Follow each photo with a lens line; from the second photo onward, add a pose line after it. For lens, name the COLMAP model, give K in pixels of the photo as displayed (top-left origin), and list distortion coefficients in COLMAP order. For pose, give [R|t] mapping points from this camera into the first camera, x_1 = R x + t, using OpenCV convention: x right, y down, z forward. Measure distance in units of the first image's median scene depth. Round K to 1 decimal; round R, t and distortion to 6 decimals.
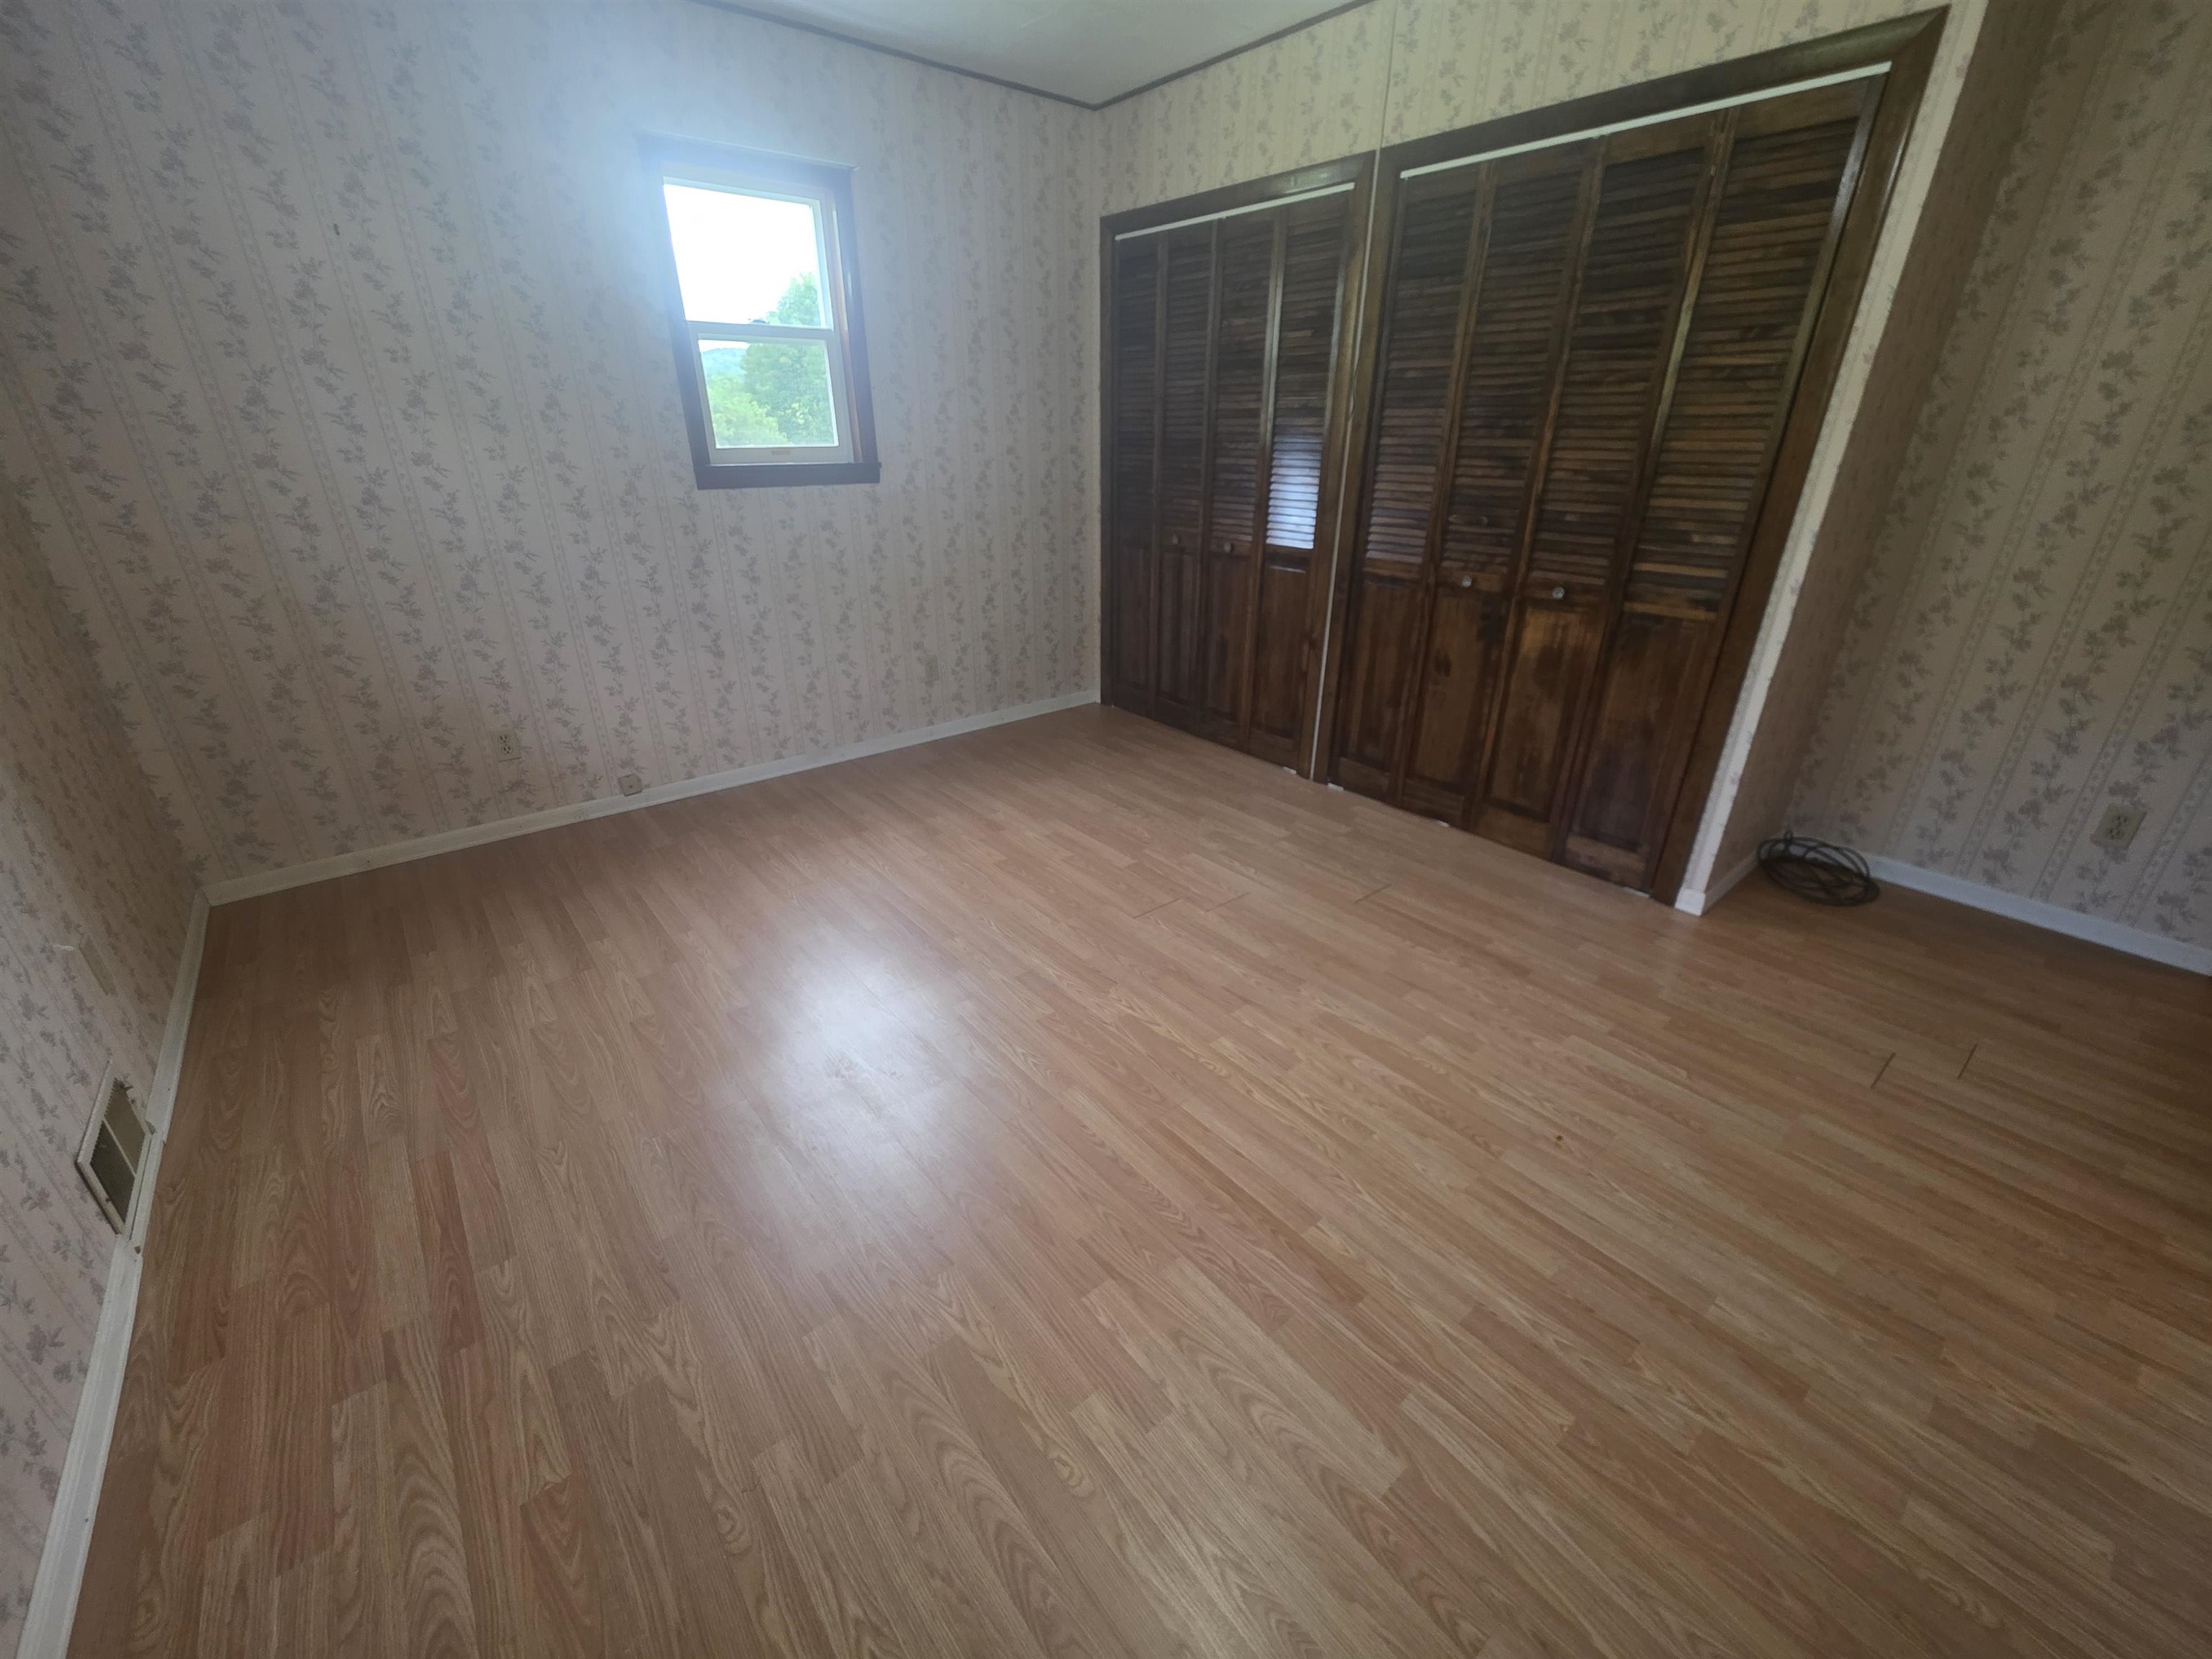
lens RADIAL K [[887.6, 0, 1103.2], [0, 887.6, 829.7], [0, 0, 1]] dist [0.001424, -0.000120]
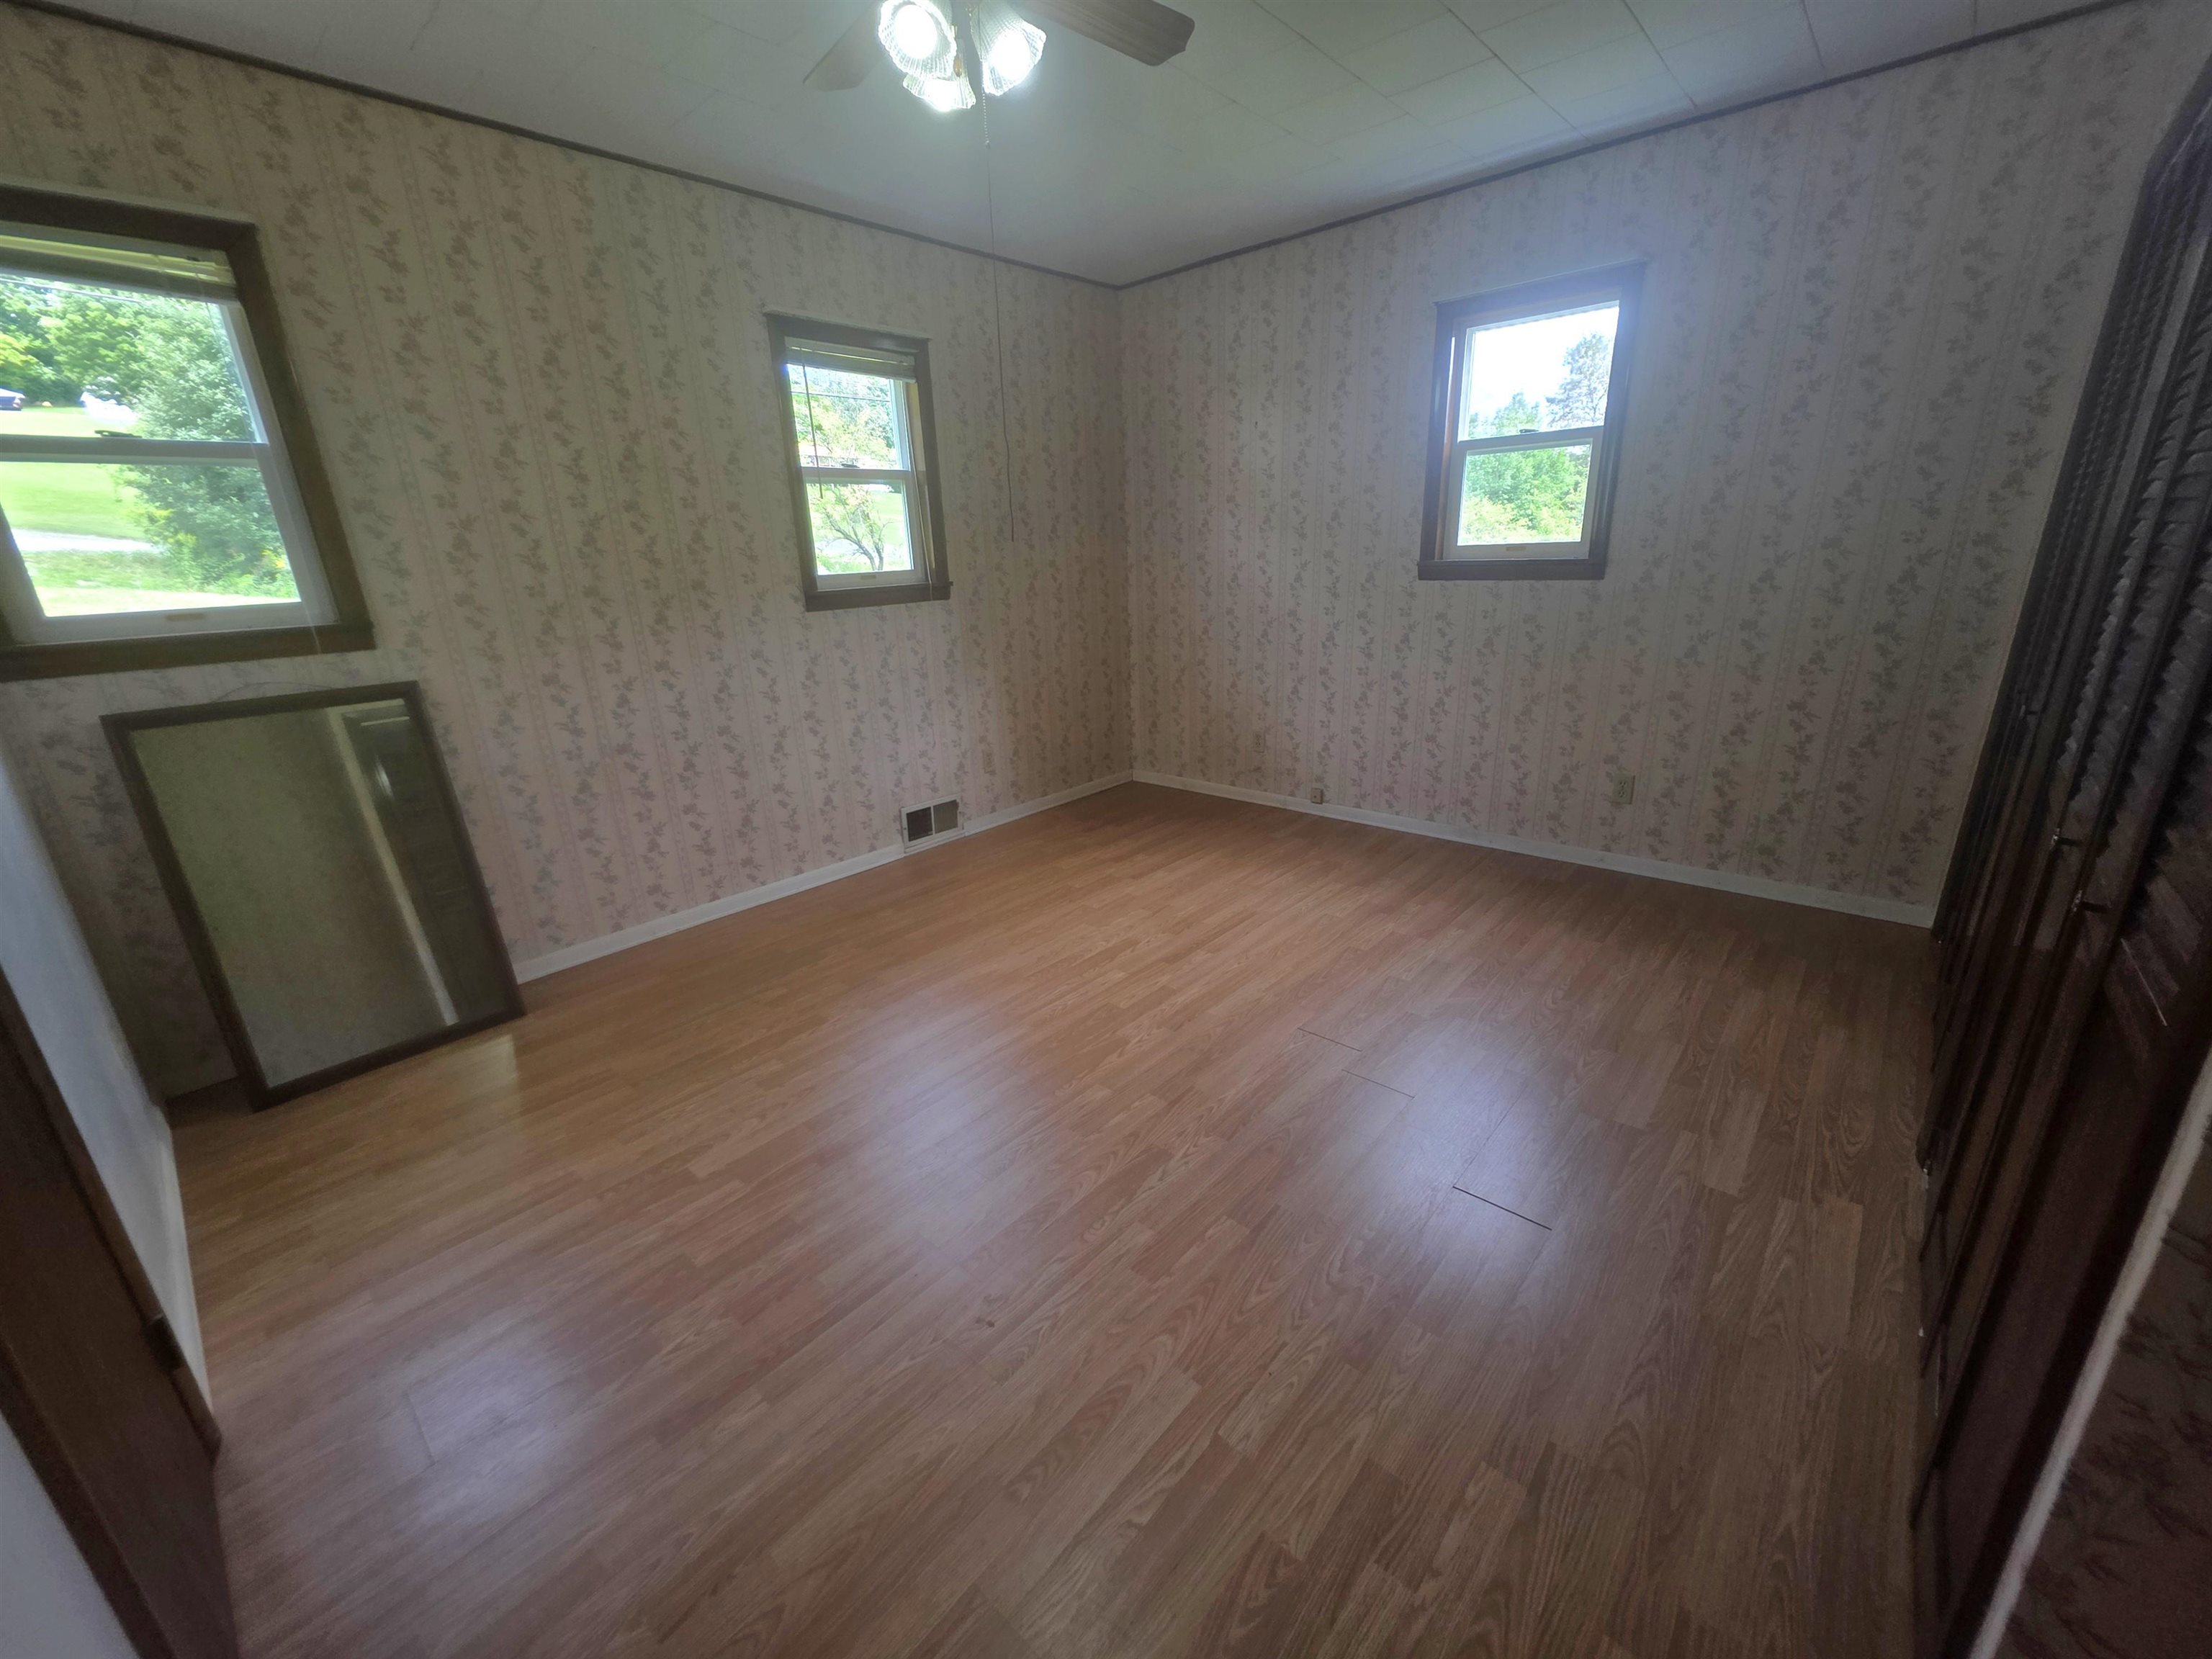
lens RADIAL K [[883.4, 0, 1097.0], [0, 883.4, 829.0], [0, 0, 1]] dist [0.003170, -0.000708]
pose [[0.146122, 0.298355, -0.943203, 0.762351], [-0.373346, 0.899564, 0.226711, -0.207597], [0.916112, 0.319013, 0.242836, 0.461725]]
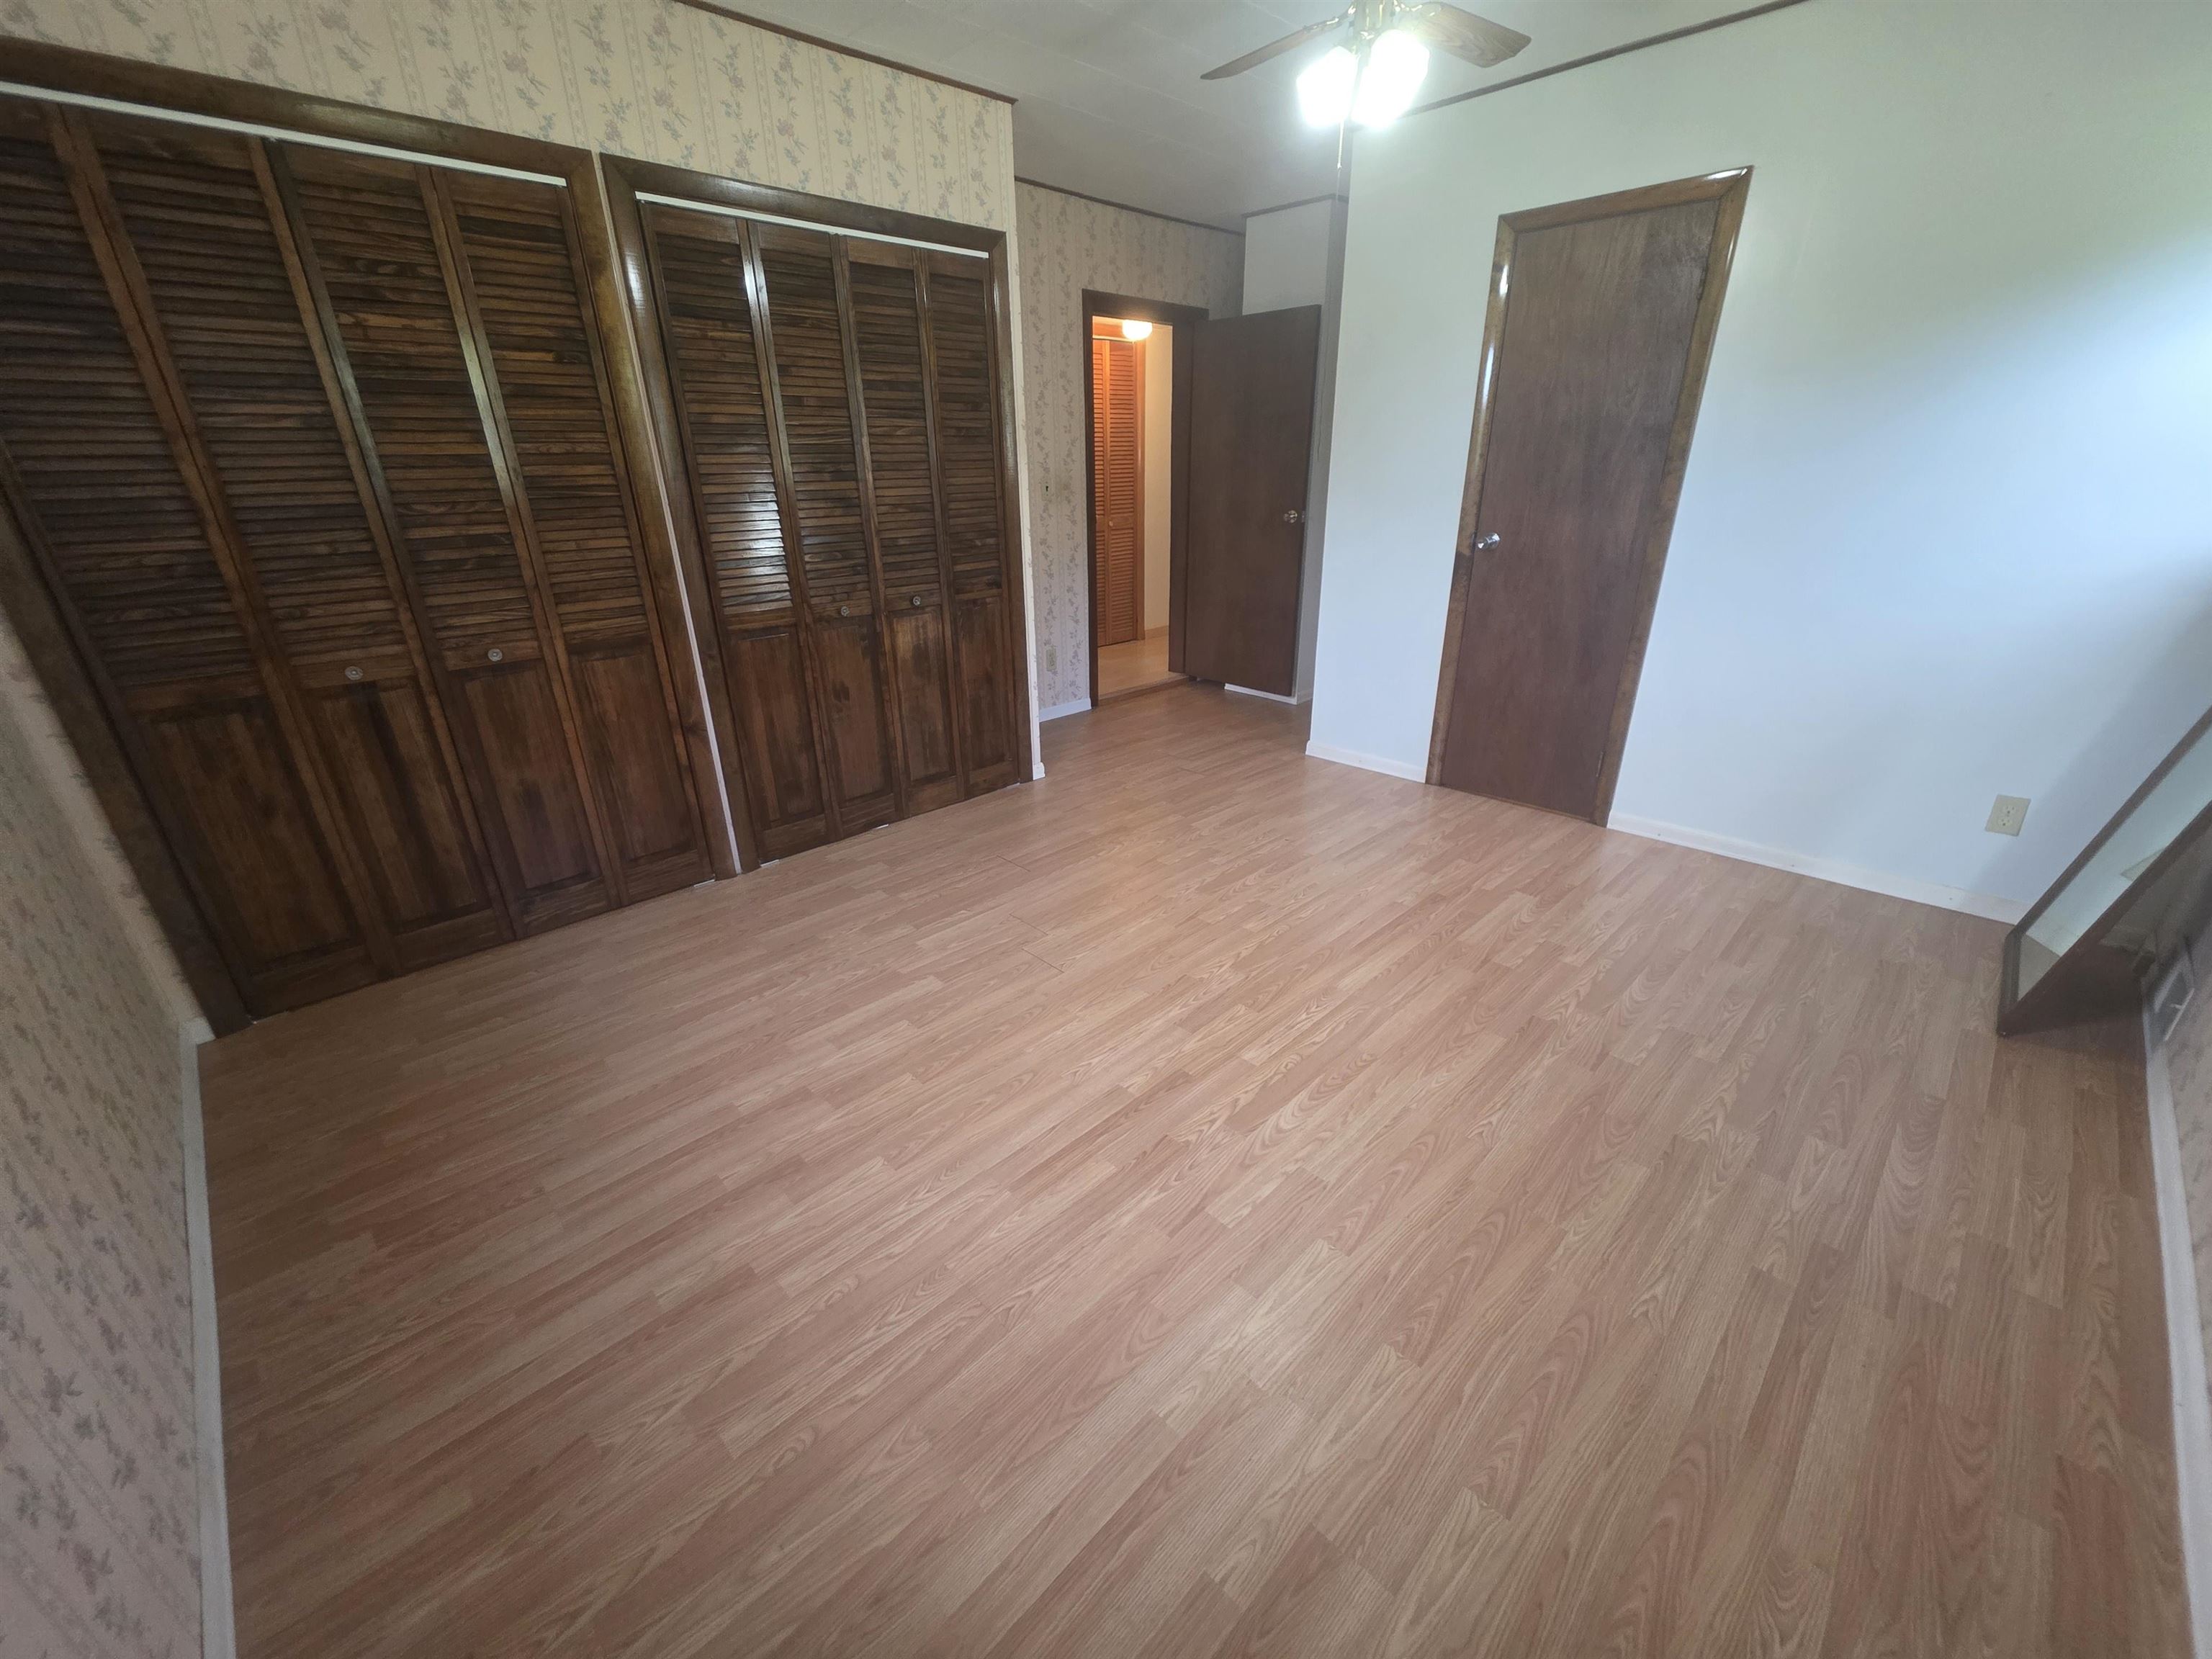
lens RADIAL K [[883.4, 0, 1097.0], [0, 883.4, 829.0], [0, 0, 1]] dist [0.003170, -0.000708]
pose [[-0.082710, -0.386166, 0.918714, -0.724245], [0.427016, 0.819224, 0.382791, -0.347889], [-0.900453, 0.423967, 0.097141, 0.739375]]
